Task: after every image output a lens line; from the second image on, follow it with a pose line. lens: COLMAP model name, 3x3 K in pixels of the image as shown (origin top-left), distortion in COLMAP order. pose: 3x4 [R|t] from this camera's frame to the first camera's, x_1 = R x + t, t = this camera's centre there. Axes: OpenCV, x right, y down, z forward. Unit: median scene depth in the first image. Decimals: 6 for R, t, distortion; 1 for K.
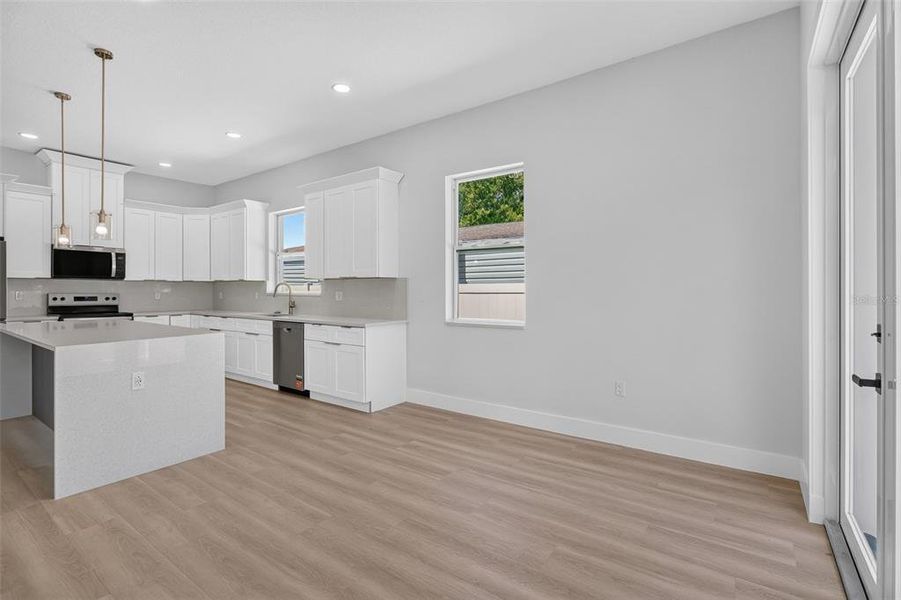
lens RADIAL K [[418.6, 0, 452.8], [0, 418.6, 289.1], [0, 0, 1]] dist [-0.003613, 0.001145]
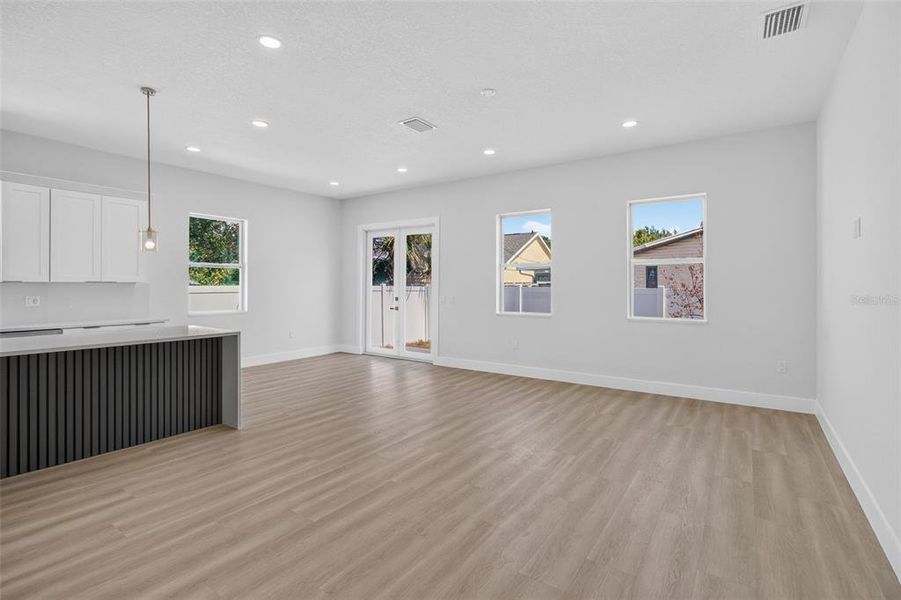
lens RADIAL K [[426.2, 0, 452.9], [0, 426.2, 283.0], [0, 0, 1]] dist [0.000616, 0.000312]
pose [[-0.016098, 0.006120, 0.999852, -1.187274], [-0.002635, 0.999978, -0.006164, -0.017554], [-0.999867, -0.002734, -0.016081, 0.102480]]
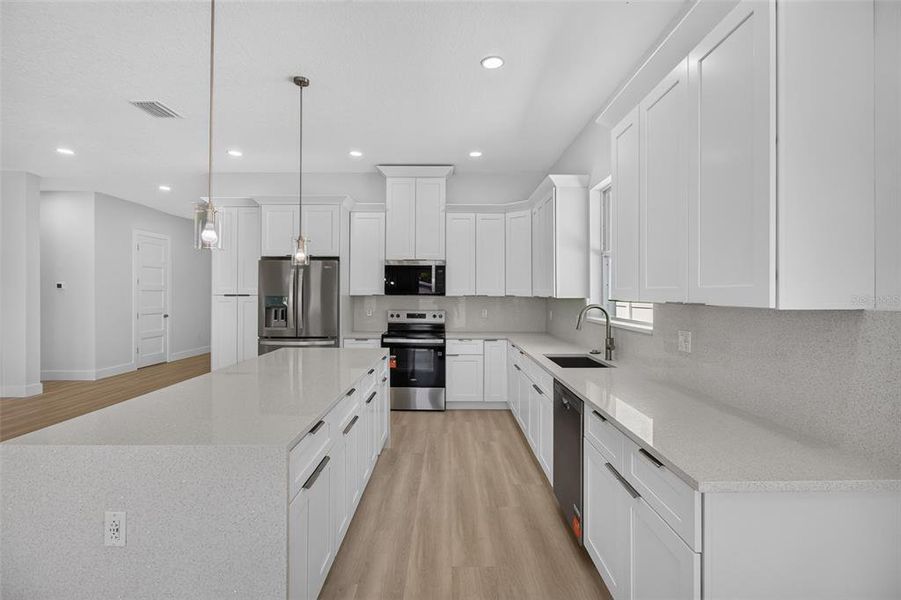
lens RADIAL K [[420.8, 0, 450.0], [0, 420.8, 292.9], [0, 0, 1]] dist [-0.042512, 0.000319]
pose [[0.590324, 0.001264, -0.807166, -0.067720], [-0.001670, 0.999999, 0.000344, -0.032025], [0.807165, 0.001145, 0.590325, 0.535869]]
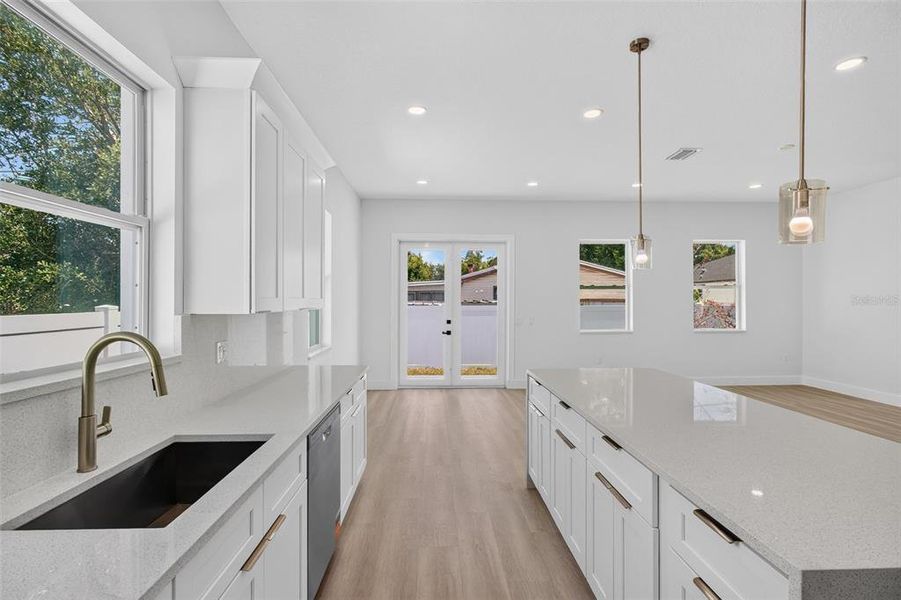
lens RADIAL K [[428.4, 0, 450.5], [0, 428.4, 300.0], [0, 0, 1]] dist [0.026165, 0.000164]
pose [[-0.608376, 0.005442, 0.793630, -0.752136], [0.003598, 0.999985, -0.004099, -0.032231], [-0.793641, 0.000362, -0.608386, 1.061822]]
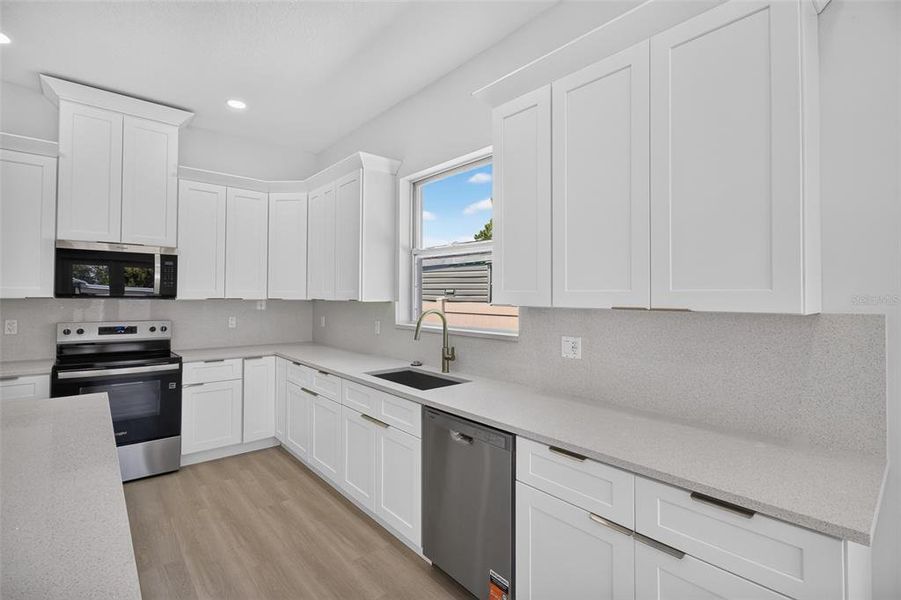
lens RADIAL K [[418.6, 0, 452.8], [0, 418.6, 289.1], [0, 0, 1]] dist [-0.003613, 0.001145]
pose [[0.973691, 0.002138, -0.227863, -0.285945], [-0.006081, 0.999844, -0.016602, -0.032290], [0.227792, 0.017551, 0.973552, 0.557378]]
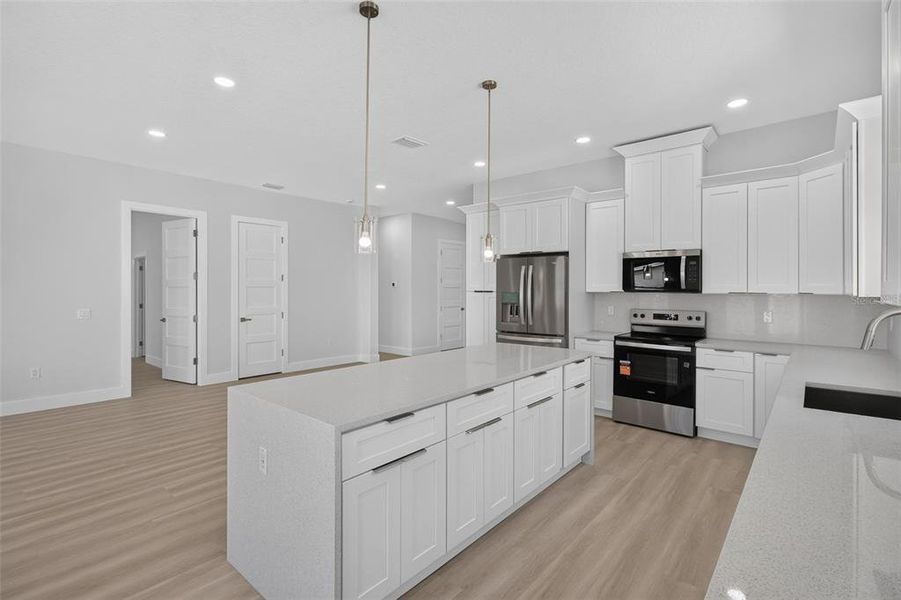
lens RADIAL K [[418.6, 0, 452.8], [0, 418.6, 289.1], [0, 0, 1]] dist [-0.003613, 0.001145]
pose [[-0.082864, -0.000580, -0.996561, -0.055573], [0.000088, 1.000000, -0.000589, -0.031661], [0.996561, -0.000136, -0.082864, 0.713307]]
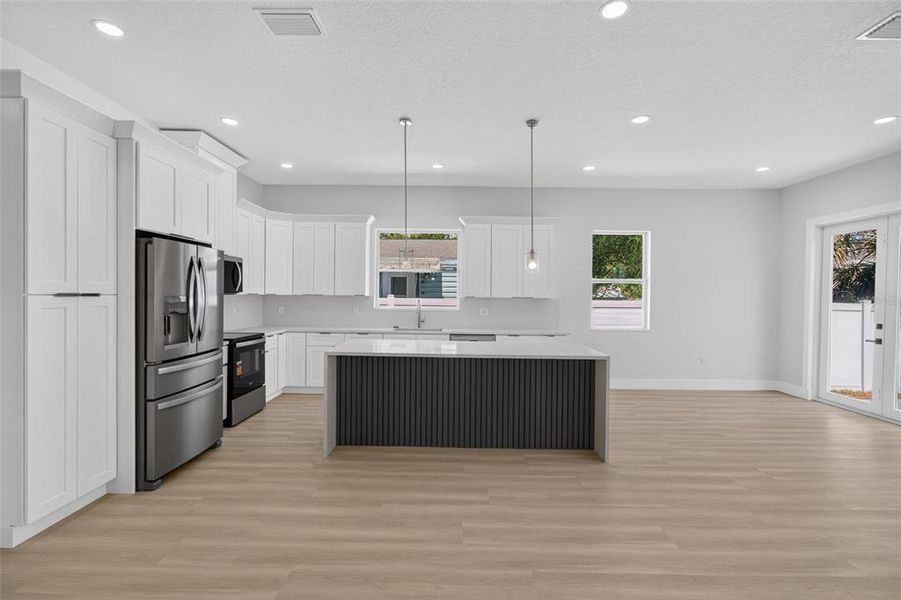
lens RADIAL K [[418.8, 0, 450.5], [0, 418.8, 300.0], [0, 0, 1]] dist [-0.003123, -0.000251]
pose [[0.815221, 0.001195, 0.579149, -1.026862], [-0.012130, 0.999814, 0.015012, -0.032438], [-0.579023, -0.019263, 0.815083, 0.069315]]
